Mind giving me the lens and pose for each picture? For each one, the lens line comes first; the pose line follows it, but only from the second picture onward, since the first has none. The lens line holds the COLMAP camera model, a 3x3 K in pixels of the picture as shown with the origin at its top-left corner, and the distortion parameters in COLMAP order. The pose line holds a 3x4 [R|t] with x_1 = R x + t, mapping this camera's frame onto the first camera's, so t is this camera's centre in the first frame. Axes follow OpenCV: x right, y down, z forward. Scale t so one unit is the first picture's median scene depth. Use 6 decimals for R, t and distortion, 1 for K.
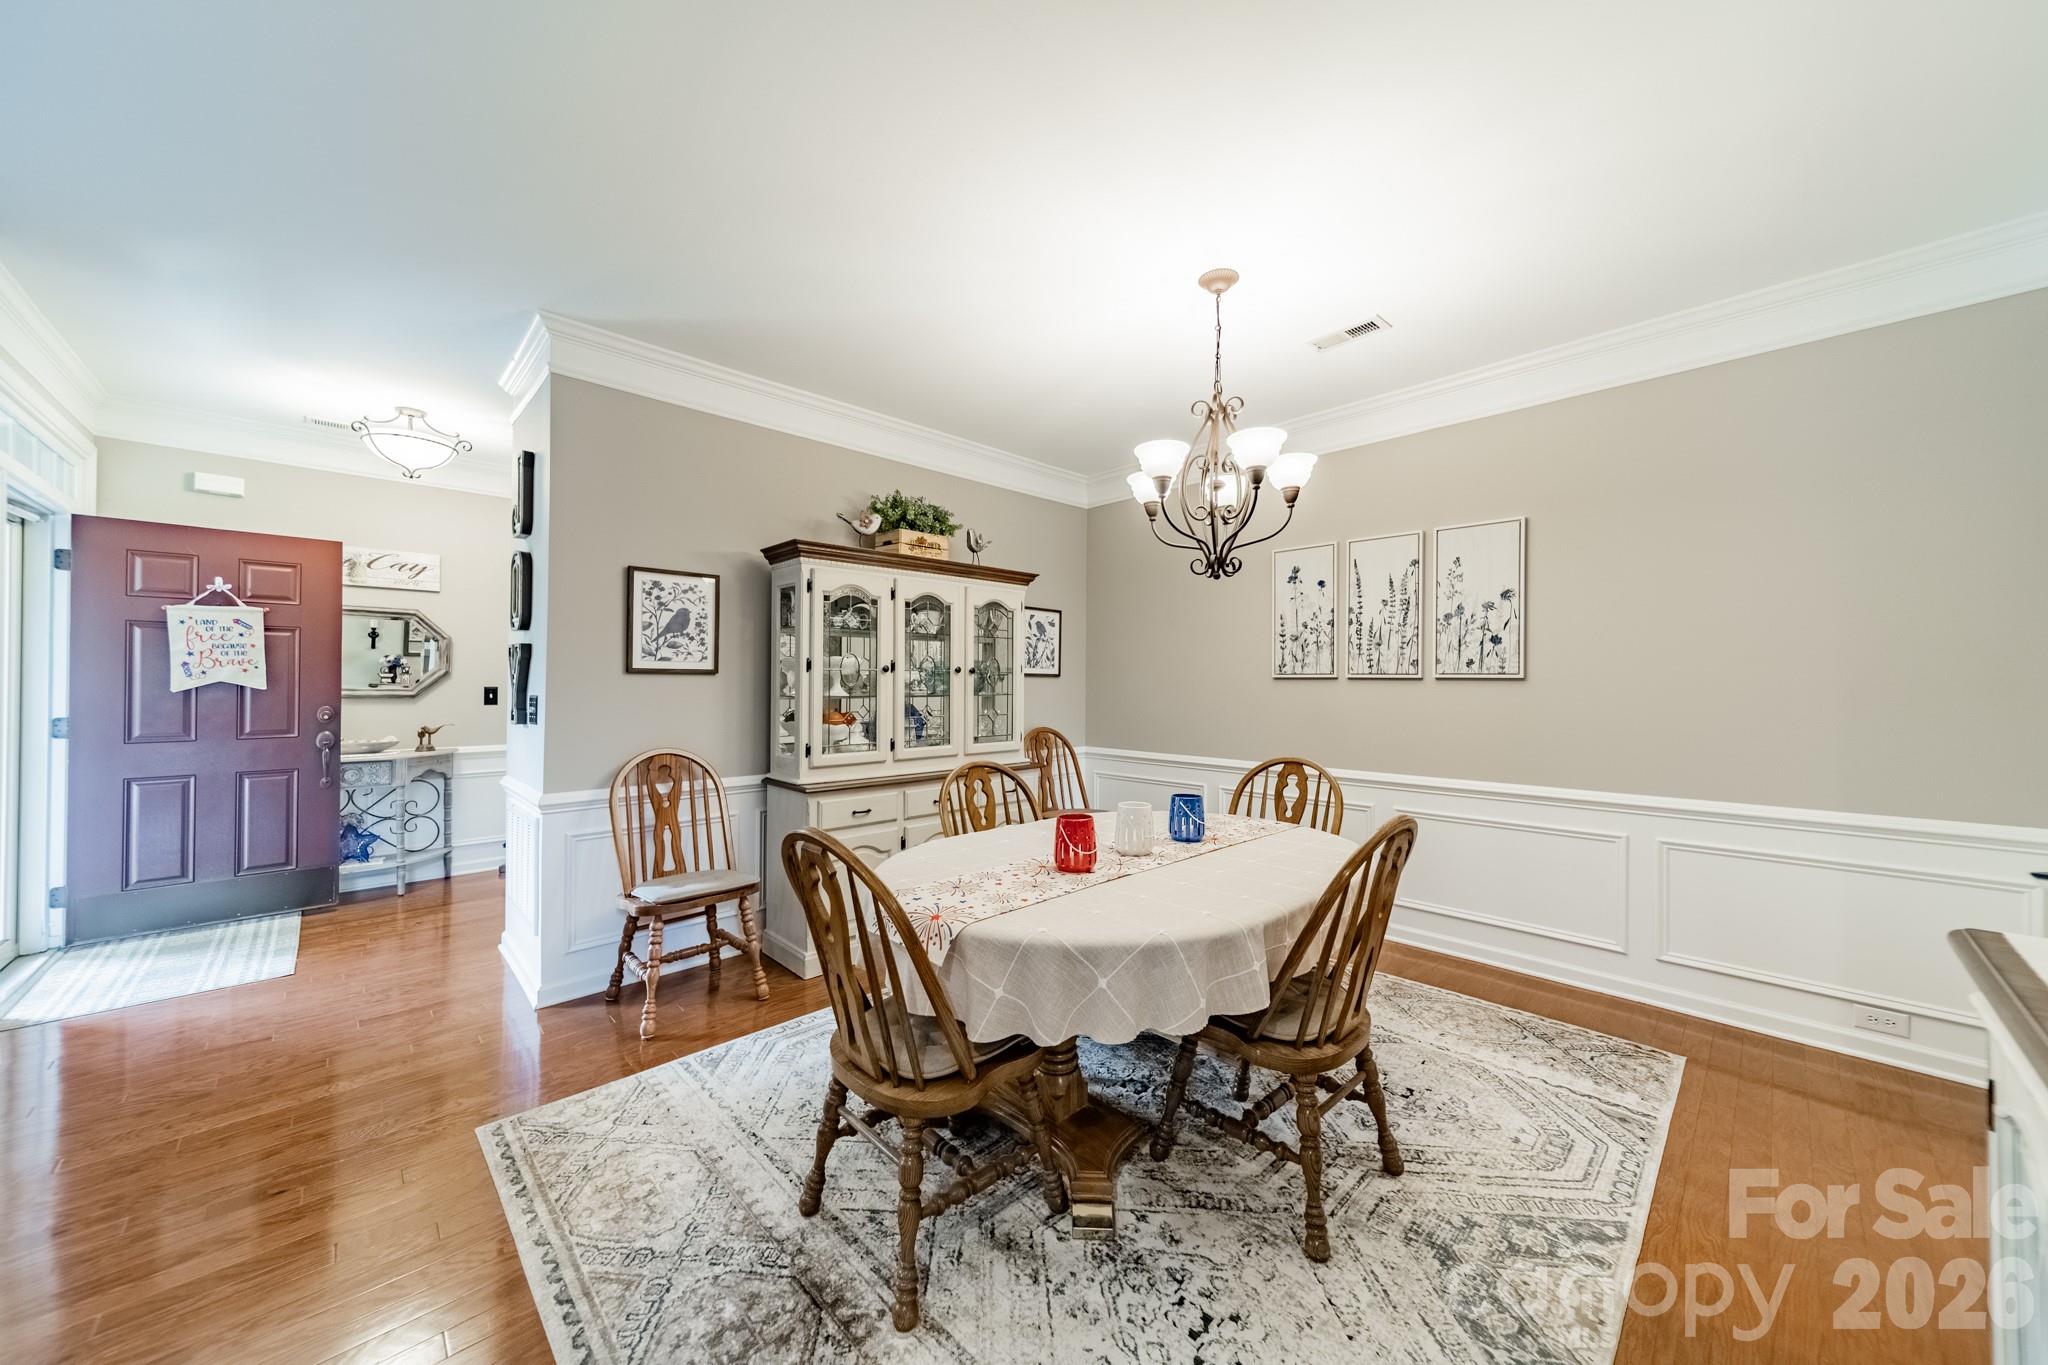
lens RADIAL K [[719.9, 0, 1035.3], [0, 719.9, 681.8], [0, 0, 1]] dist [0.008048, -0.000327]
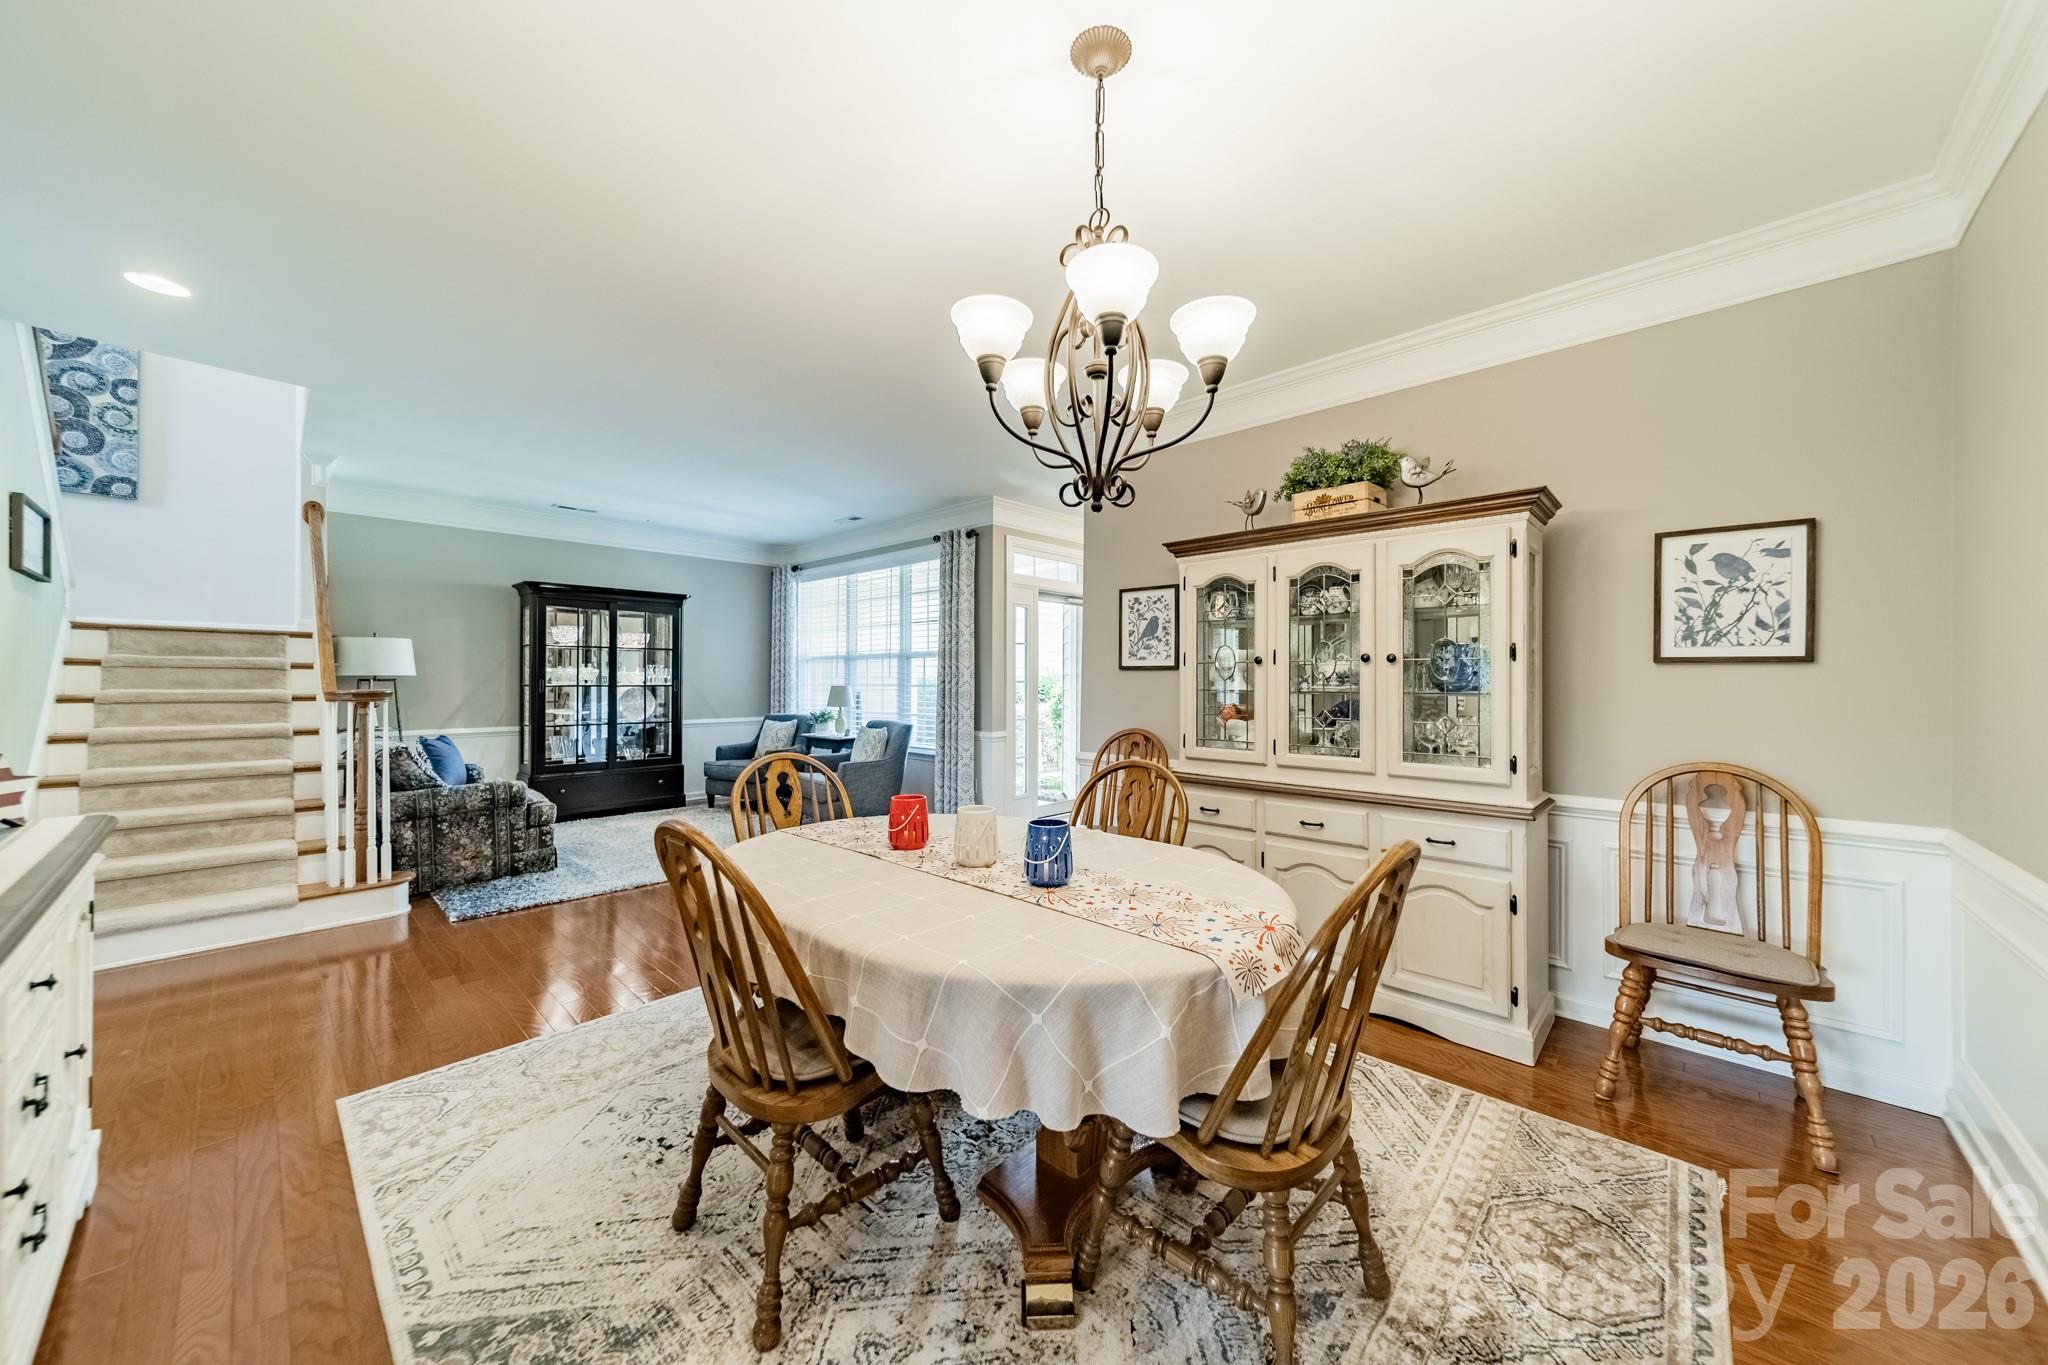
lens RADIAL K [[719.9, 0, 1025.6], [0, 719.9, 679.2], [0, 0, 1]] dist [0.008048, -0.000327]
pose [[0.051864, -0.002885, -0.998650, 0.698338], [-0.001121, 0.999995, -0.002947, 0.009176], [0.998654, 0.001272, 0.051860, 0.690673]]
